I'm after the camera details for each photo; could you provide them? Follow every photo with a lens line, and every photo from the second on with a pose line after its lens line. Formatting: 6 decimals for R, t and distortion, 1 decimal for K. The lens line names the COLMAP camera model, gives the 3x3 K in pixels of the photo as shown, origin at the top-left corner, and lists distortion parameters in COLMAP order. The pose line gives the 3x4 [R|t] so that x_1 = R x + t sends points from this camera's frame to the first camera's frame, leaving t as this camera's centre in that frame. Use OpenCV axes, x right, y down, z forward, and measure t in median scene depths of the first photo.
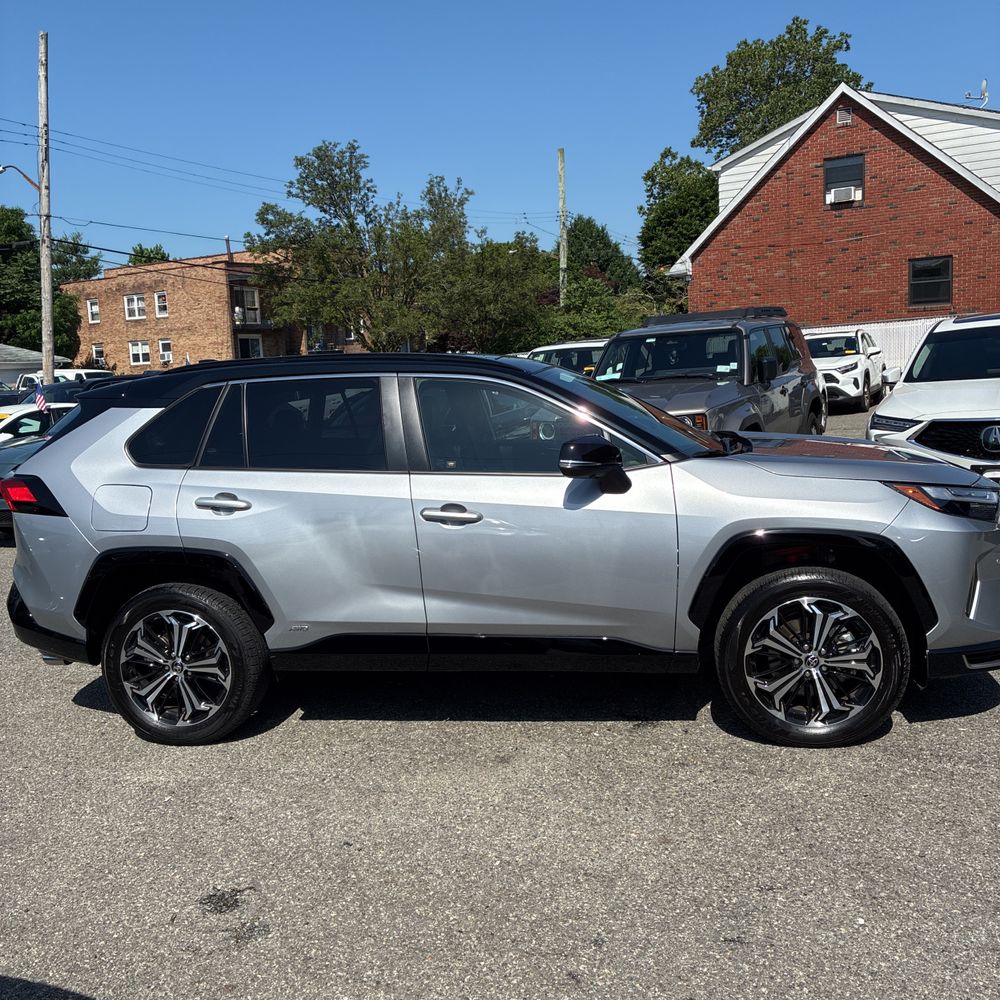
lens RADIAL K [[1011.9, 0, 496.3], [0, 1011.9, 485.6], [0, 0, 1]] dist [0.027681, -0.011319]
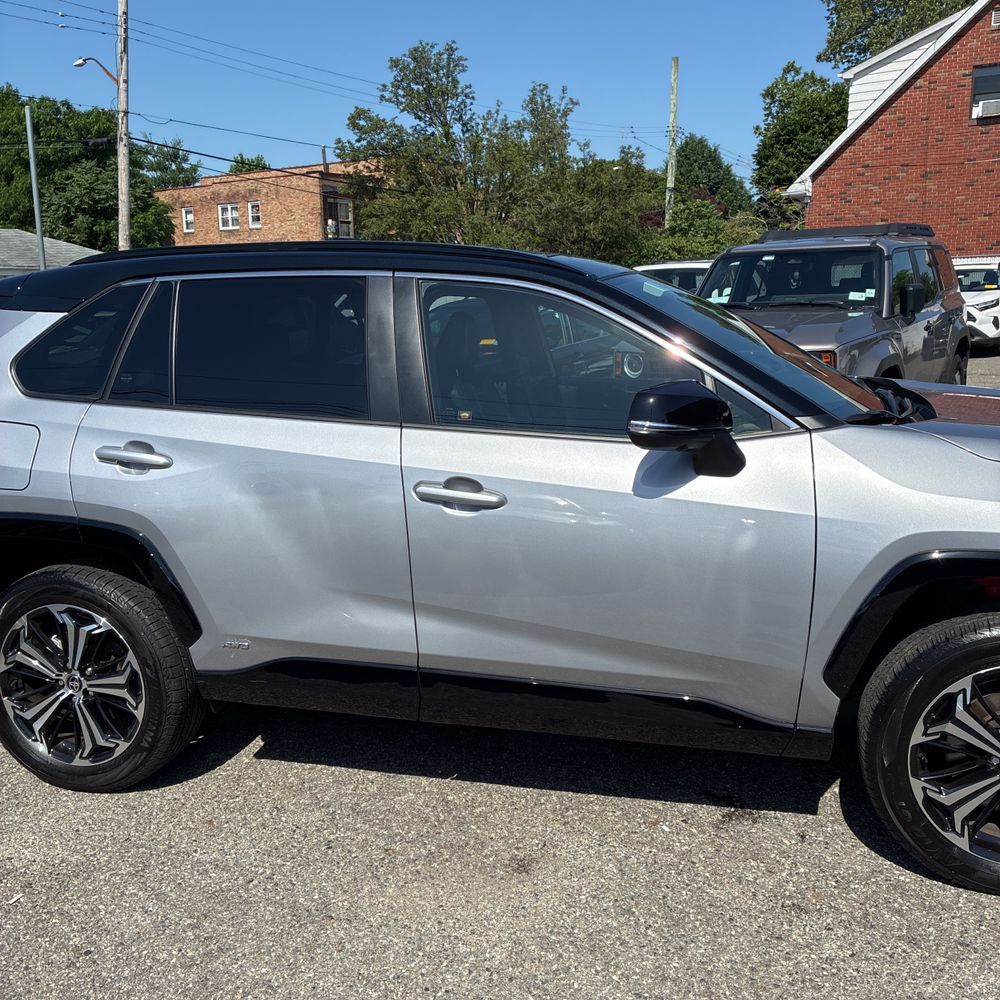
lens RADIAL K [[1015.1, 0, 509.7], [0, 1015.1, 493.0], [0, 0, 1]] dist [0.005590, 0.011634]
pose [[0.995833, 0.052000, -0.074912, 0.016047], [-0.045905, 0.995664, 0.080903, -0.011557], [0.078794, -0.077127, 0.993903, 0.158045]]
